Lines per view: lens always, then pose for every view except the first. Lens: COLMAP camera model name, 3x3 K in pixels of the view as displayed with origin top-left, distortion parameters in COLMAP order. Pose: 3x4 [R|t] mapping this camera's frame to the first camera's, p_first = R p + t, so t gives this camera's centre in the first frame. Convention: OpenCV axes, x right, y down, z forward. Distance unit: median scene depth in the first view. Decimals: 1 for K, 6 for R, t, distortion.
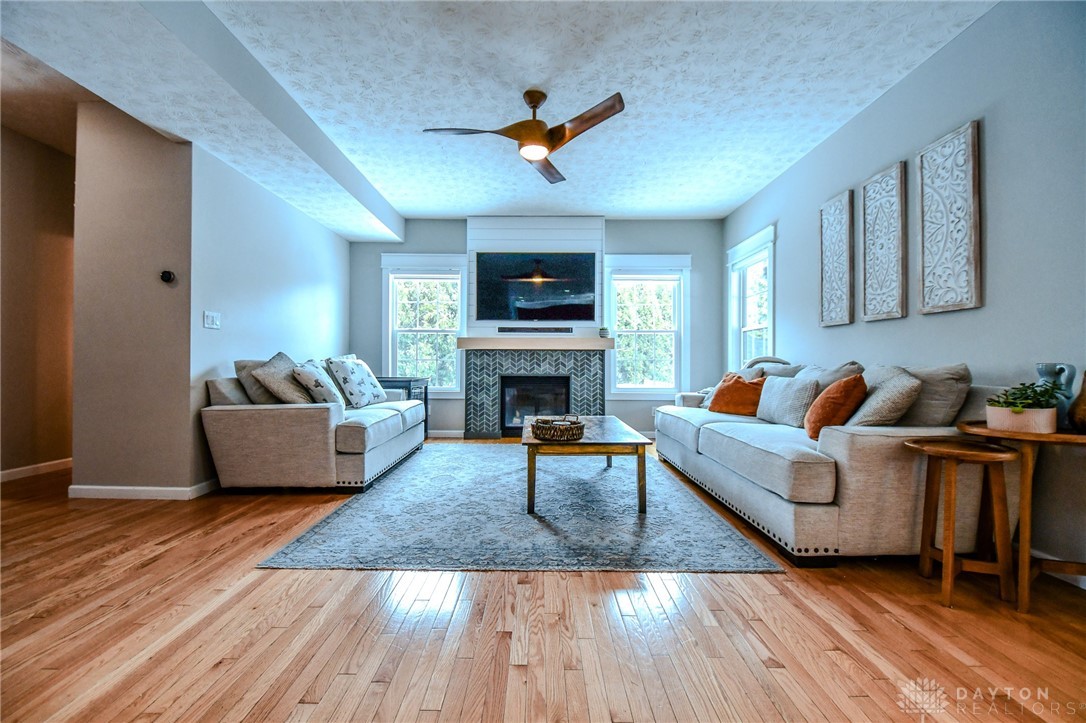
lens RADIAL K [[479.4, 0, 540.4], [0, 479.4, 362.9], [0, 0, 1]] dist [0.002134, -0.003032]
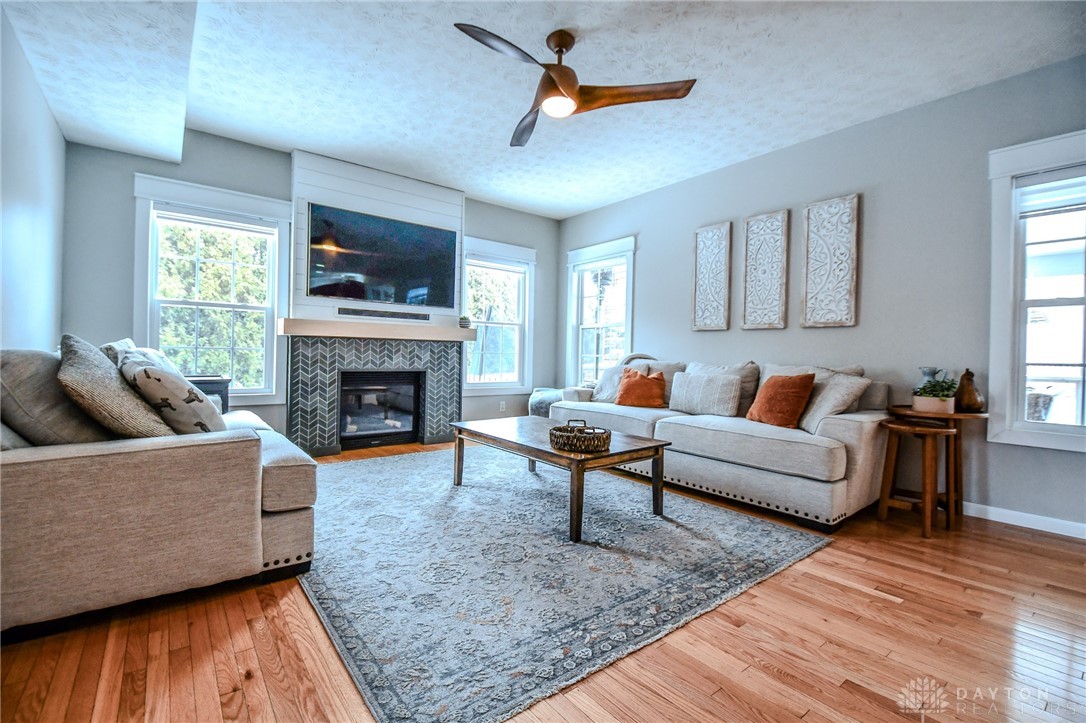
lens RADIAL K [[479.4, 0, 520.4], [0, 479.4, 360.1], [0, 0, 1]] dist [0.002134, -0.003032]
pose [[0.782671, 0.004618, 0.622419, -0.528069], [-0.017817, 0.999729, 0.014987, -0.012246], [-0.622181, -0.022820, 0.782541, 0.349268]]
